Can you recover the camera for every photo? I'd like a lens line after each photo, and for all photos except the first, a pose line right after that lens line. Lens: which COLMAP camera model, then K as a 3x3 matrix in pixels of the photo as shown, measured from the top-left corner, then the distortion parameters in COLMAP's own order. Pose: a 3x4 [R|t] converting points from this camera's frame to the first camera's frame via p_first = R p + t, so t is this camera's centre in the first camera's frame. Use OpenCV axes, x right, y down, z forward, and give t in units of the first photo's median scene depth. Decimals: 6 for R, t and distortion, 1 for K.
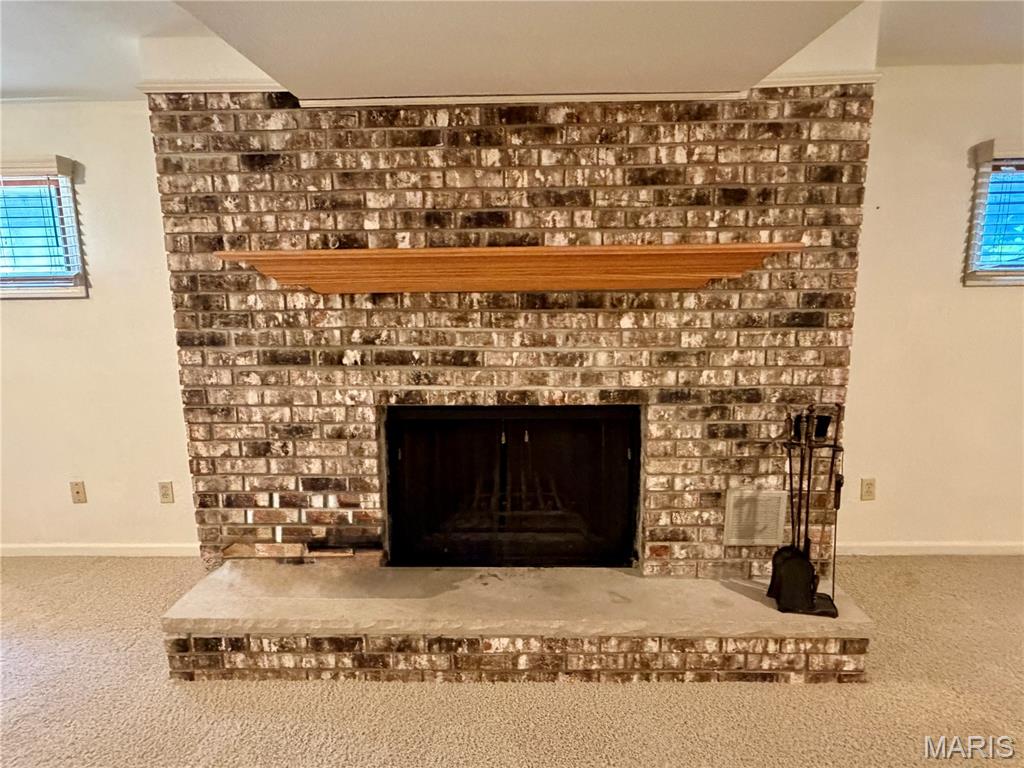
lens RADIAL K [[631.9, 0, 508.7], [0, 631.9, 384.8], [0, 0, 1]] dist [-0.003035, 0.001088]
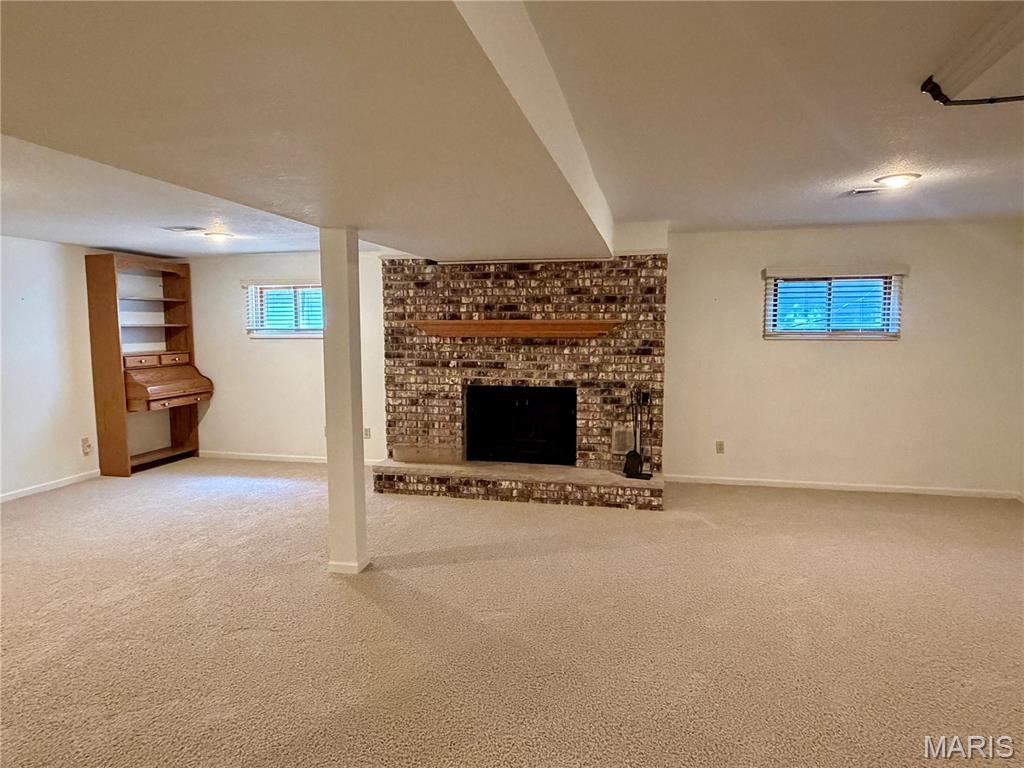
lens RADIAL K [[631.9, 0, 513.5], [0, 631.9, 383.6], [0, 0, 1]] dist [-0.003035, 0.001088]
pose [[0.980068, 0.029796, -0.196415, 0.467636], [-0.047176, 0.995314, -0.084406, 0.231821], [0.192980, 0.091990, 0.976881, -1.341898]]
